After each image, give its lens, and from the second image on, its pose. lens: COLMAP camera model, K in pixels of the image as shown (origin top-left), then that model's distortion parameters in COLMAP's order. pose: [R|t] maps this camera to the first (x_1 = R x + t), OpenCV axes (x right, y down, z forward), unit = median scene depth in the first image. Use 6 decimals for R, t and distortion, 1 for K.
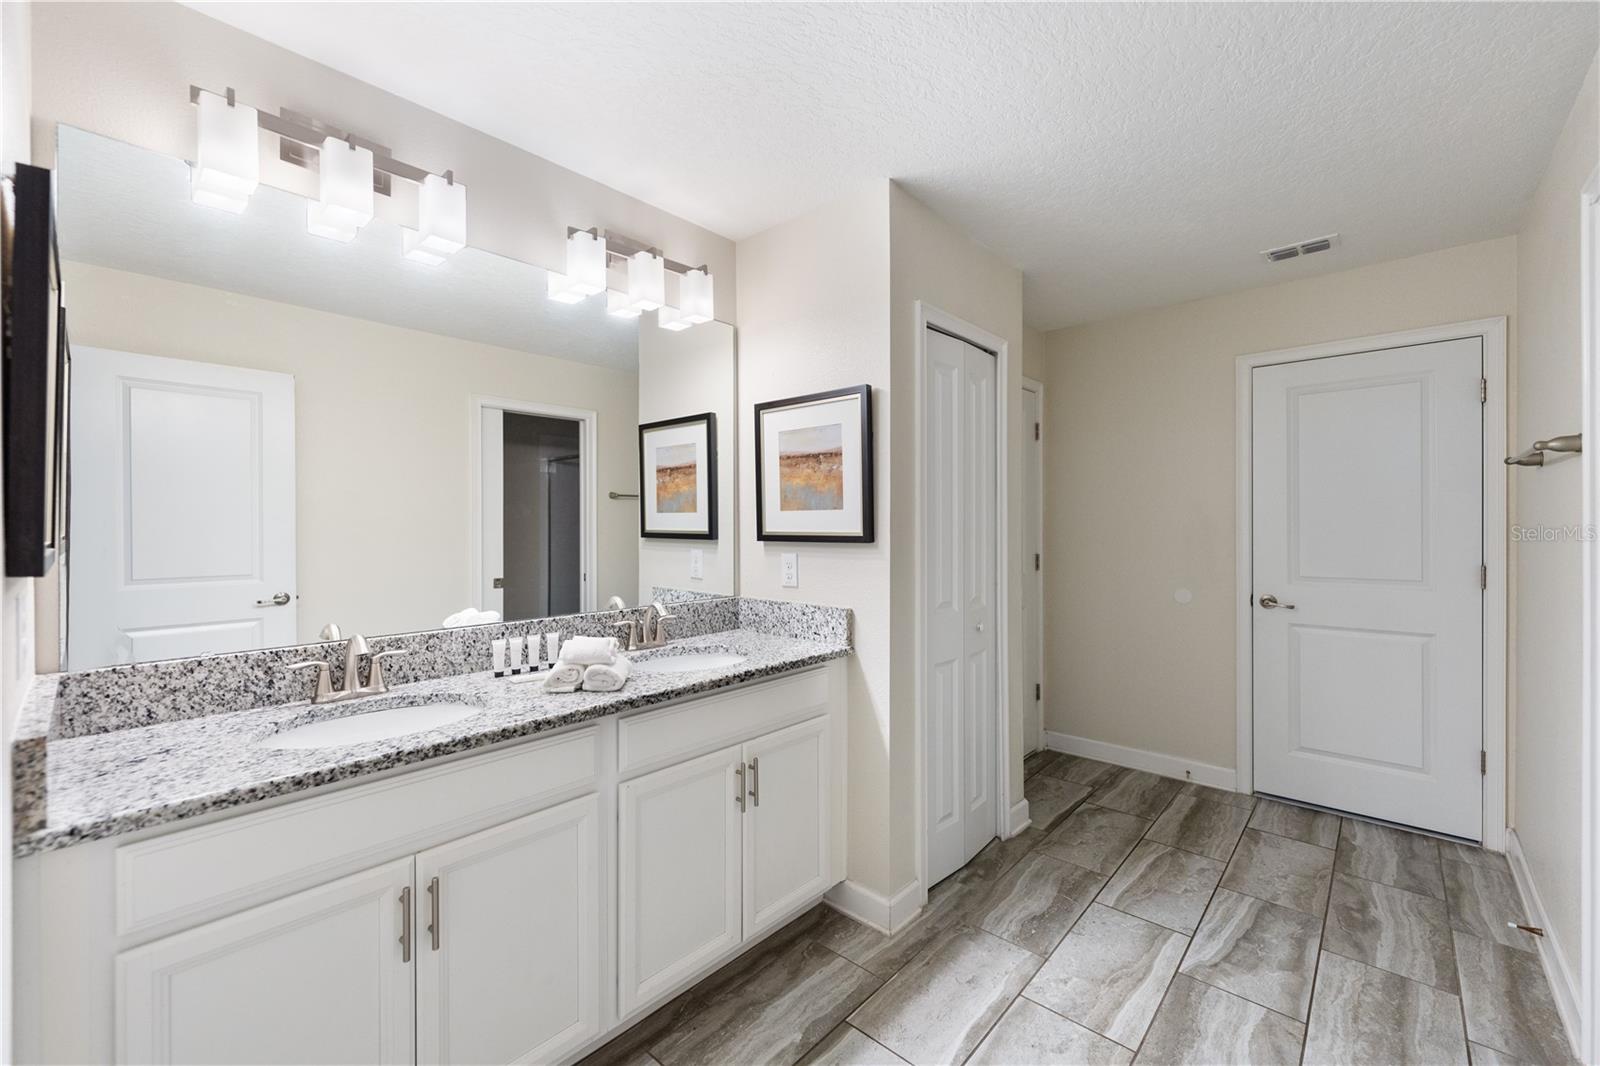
lens RADIAL K [[644.3, 0, 762.3], [0, 644.3, 530.3], [0, 0, 1]] dist [0.033582, -0.000129]
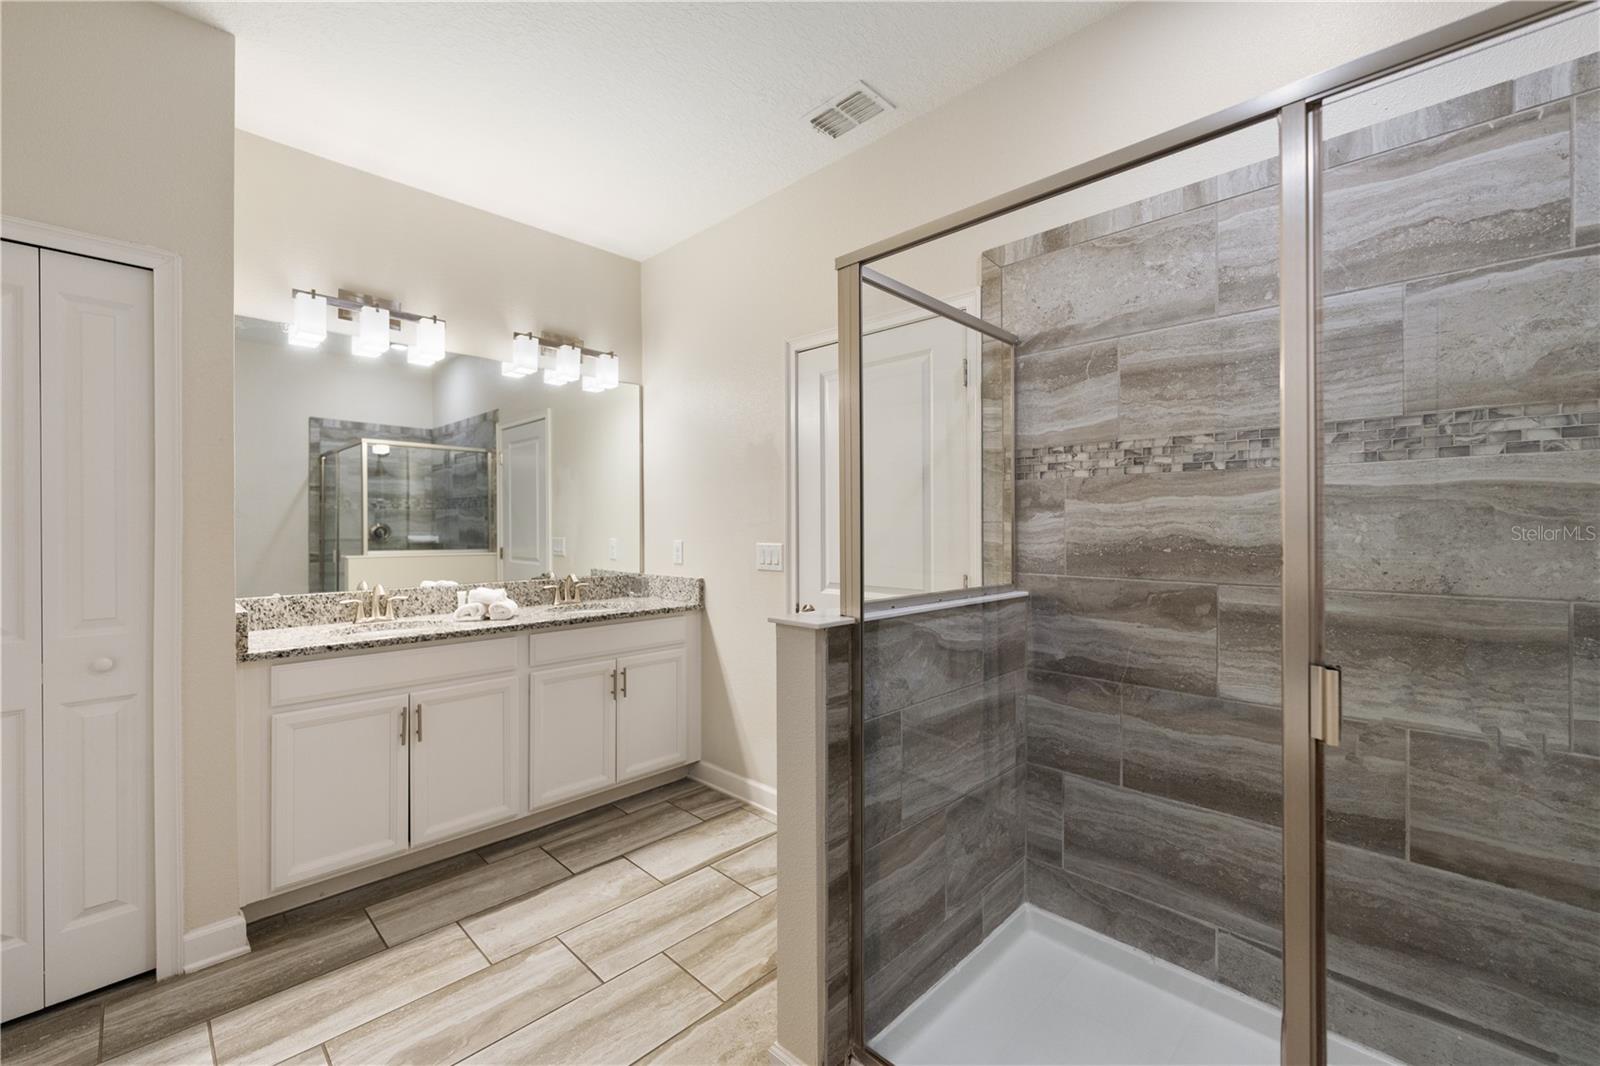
lens RADIAL K [[658.5, 0, 800.0], [0, 658.5, 533.0], [0, 0, 1]] dist [-0.001610, 0.000038]
pose [[0.999994, 0.001571, 0.002955, 0.422709], [-0.001589, 0.999981, 0.006017, 0.004698], [-0.002946, -0.006022, 0.999978, -0.643295]]
